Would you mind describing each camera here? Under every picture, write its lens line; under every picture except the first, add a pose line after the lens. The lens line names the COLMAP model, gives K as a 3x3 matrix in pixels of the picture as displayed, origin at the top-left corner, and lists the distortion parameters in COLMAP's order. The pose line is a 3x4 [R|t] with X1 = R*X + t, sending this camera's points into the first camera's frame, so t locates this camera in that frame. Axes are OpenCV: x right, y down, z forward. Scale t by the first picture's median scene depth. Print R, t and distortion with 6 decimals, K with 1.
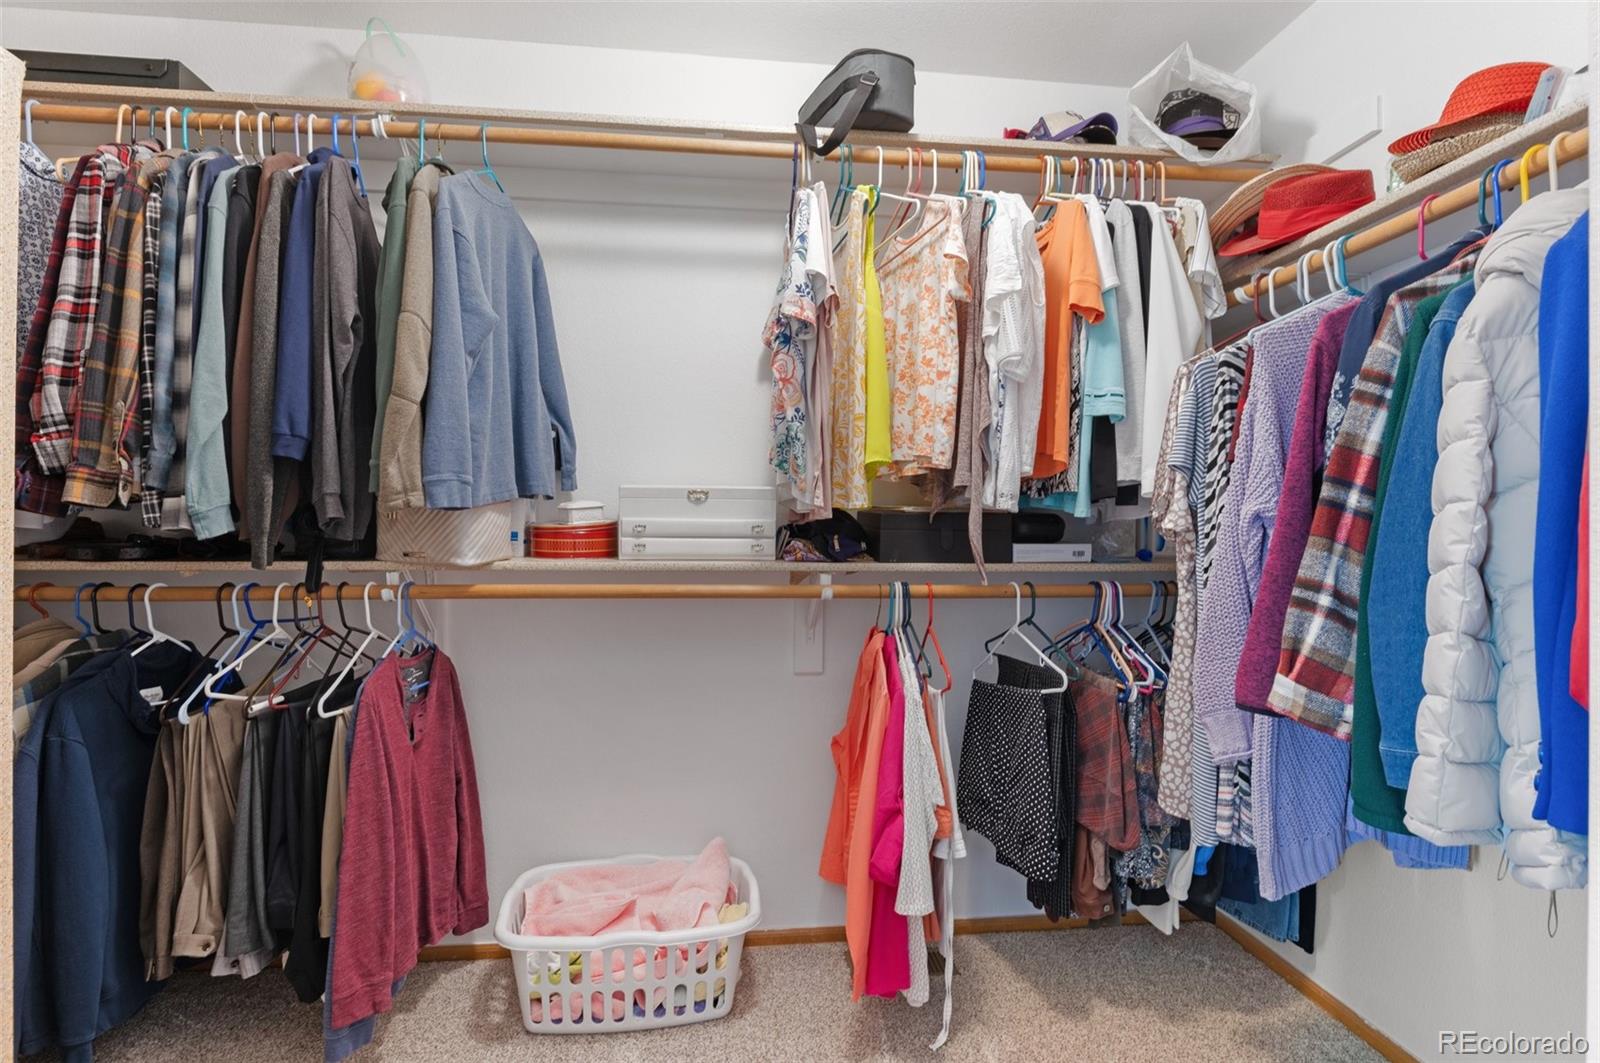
lens RADIAL K [[783.7, 0, 797.3], [0, 783.7, 533.0], [0, 0, 1]] dist [-0.009309, -0.000065]
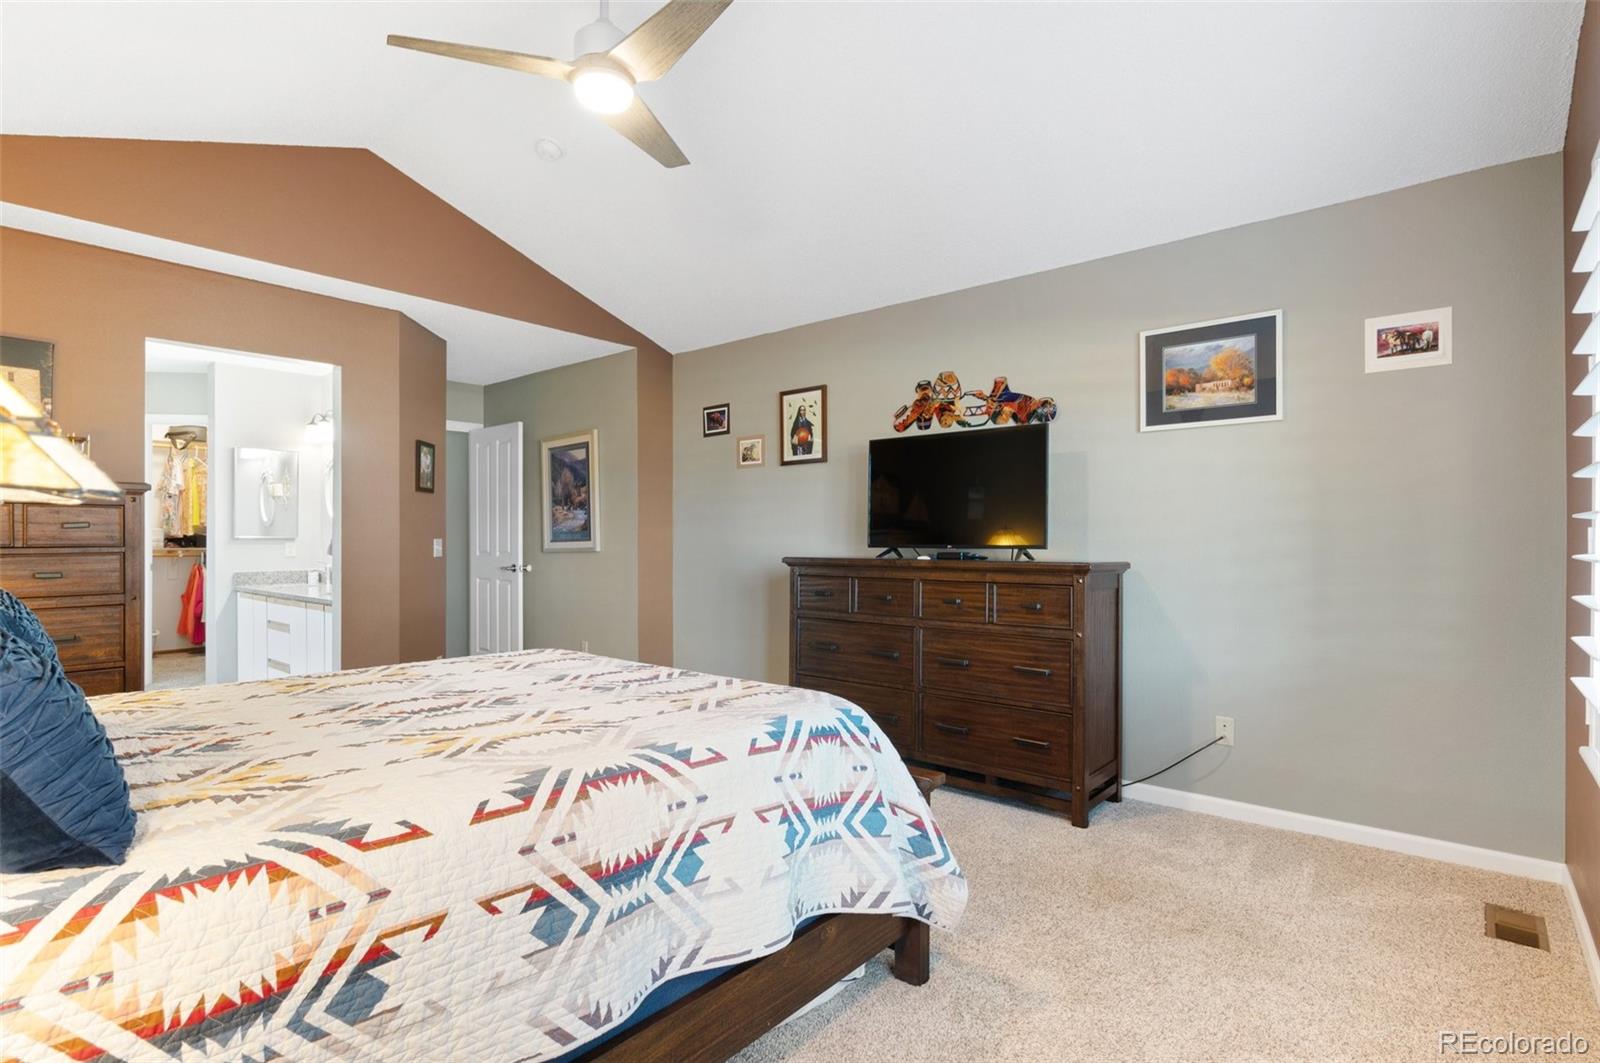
lens RADIAL K [[783.7, 0, 804.3], [0, 783.7, 530.1], [0, 0, 1]] dist [-0.009309, -0.000065]
pose [[0.726200, -0.001623, 0.687481, -0.415724], [0.002286, 0.999997, -0.000054, -0.048280], [-0.687479, 0.001611, 0.726202, -4.432437]]
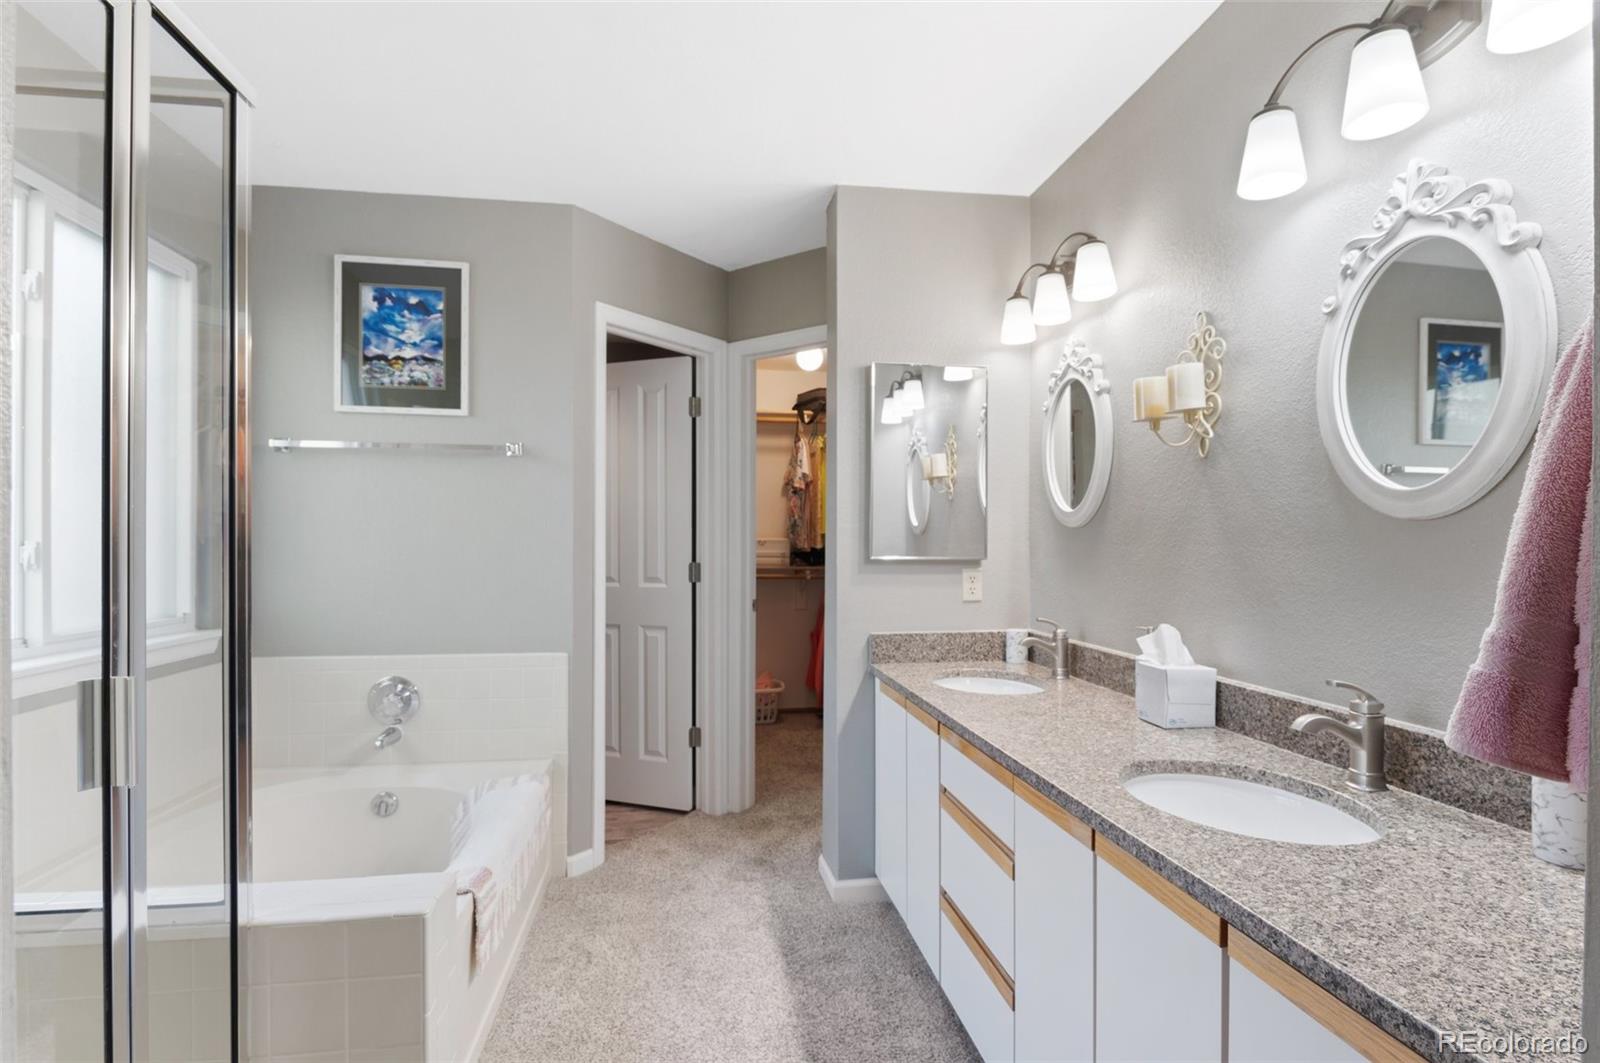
lens RADIAL K [[783.7, 0, 797.5], [0, 783.7, 532.0], [0, 0, 1]] dist [-0.009309, -0.000065]
pose [[0.999555, -0.000987, 0.029822, -0.091515], [0.001309, 0.999941, -0.010778, -0.058661], [-0.029809, 0.010813, 0.999497, -1.940831]]
